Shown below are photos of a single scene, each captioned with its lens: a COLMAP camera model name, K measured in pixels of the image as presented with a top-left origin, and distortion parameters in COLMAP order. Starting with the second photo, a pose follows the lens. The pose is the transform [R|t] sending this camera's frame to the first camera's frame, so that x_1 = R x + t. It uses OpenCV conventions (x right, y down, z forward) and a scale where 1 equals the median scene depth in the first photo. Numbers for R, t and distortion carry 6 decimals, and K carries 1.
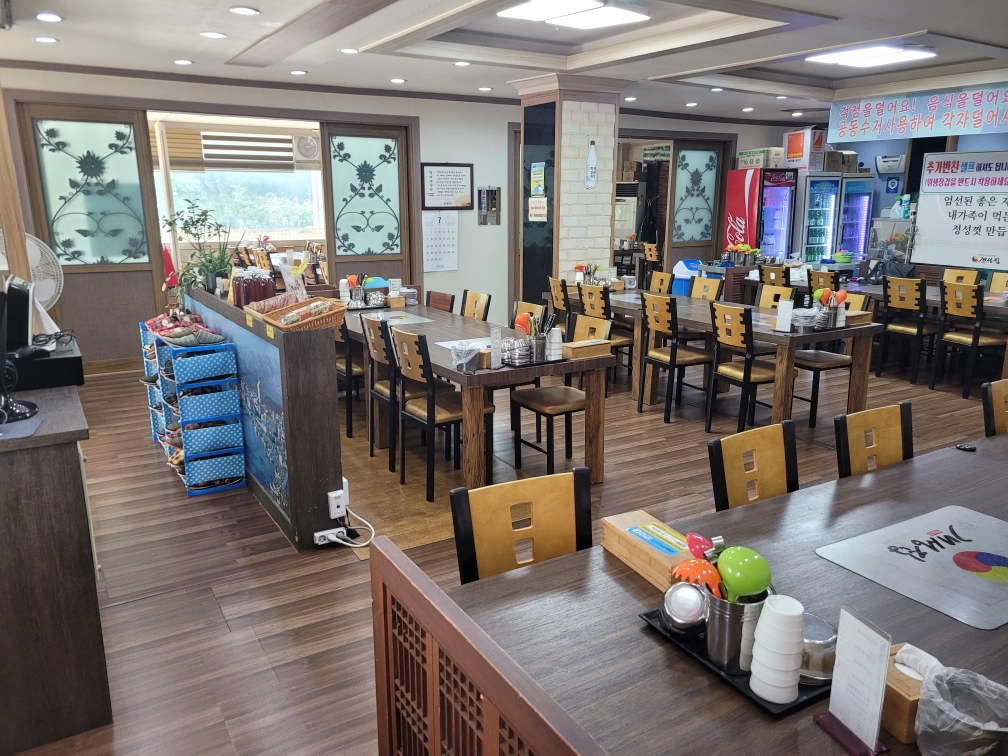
lens RADIAL K [[748.6, 0, 504.0], [0, 748.6, 378.0], [0, 0, 1]] dist [0.078501, -0.078902]
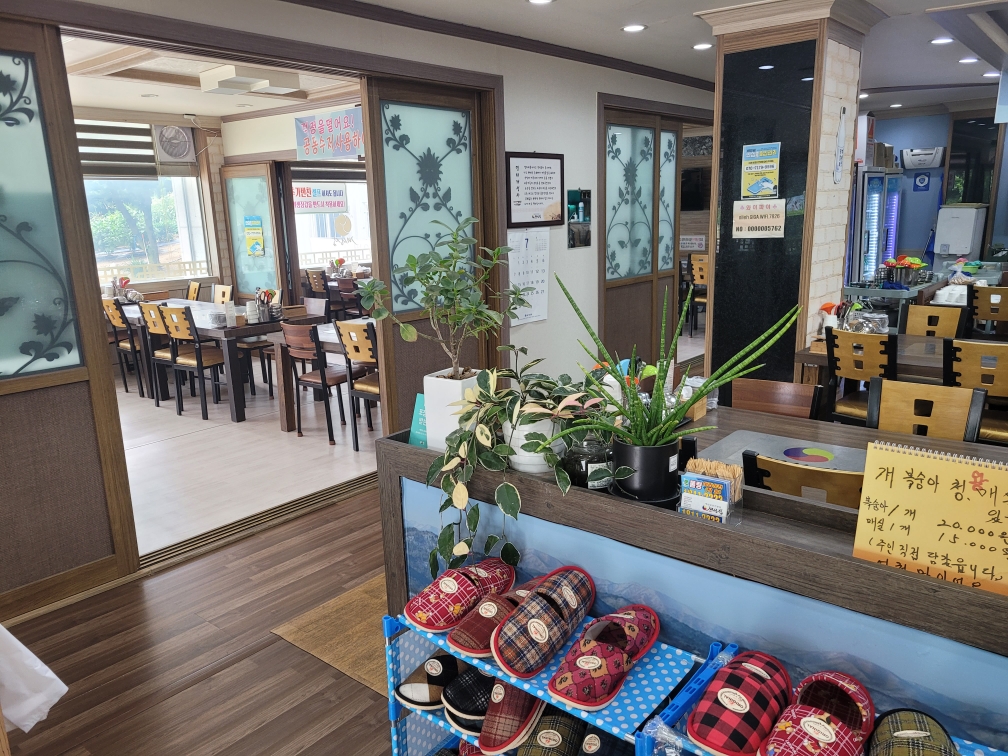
lens RADIAL K [[748.6, 0, 504.0], [0, 748.6, 378.0], [0, 0, 1]] dist [0.078501, -0.078902]
pose [[0.946169, -0.097314, 0.308697, -0.332198], [0.102636, 0.994719, -0.001005, -0.105728], [-0.306969, 0.032634, 0.951160, 0.438437]]
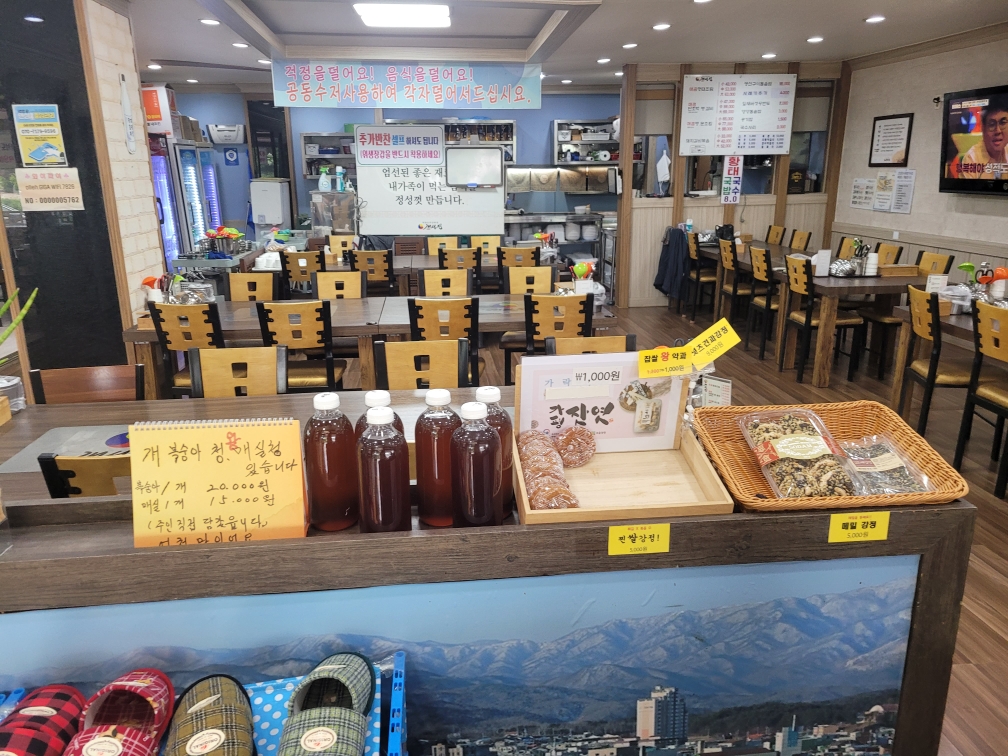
lens RADIAL K [[751.2, 0, 504.0], [0, 751.2, 378.0], [0, 0, 1]] dist [0.004774, -0.005064]
pose [[0.417667, -0.247718, 0.874180, -0.309874], [0.216542, 0.961532, 0.169011, -0.102883], [-0.882419, 0.118707, 0.455242, 0.431695]]
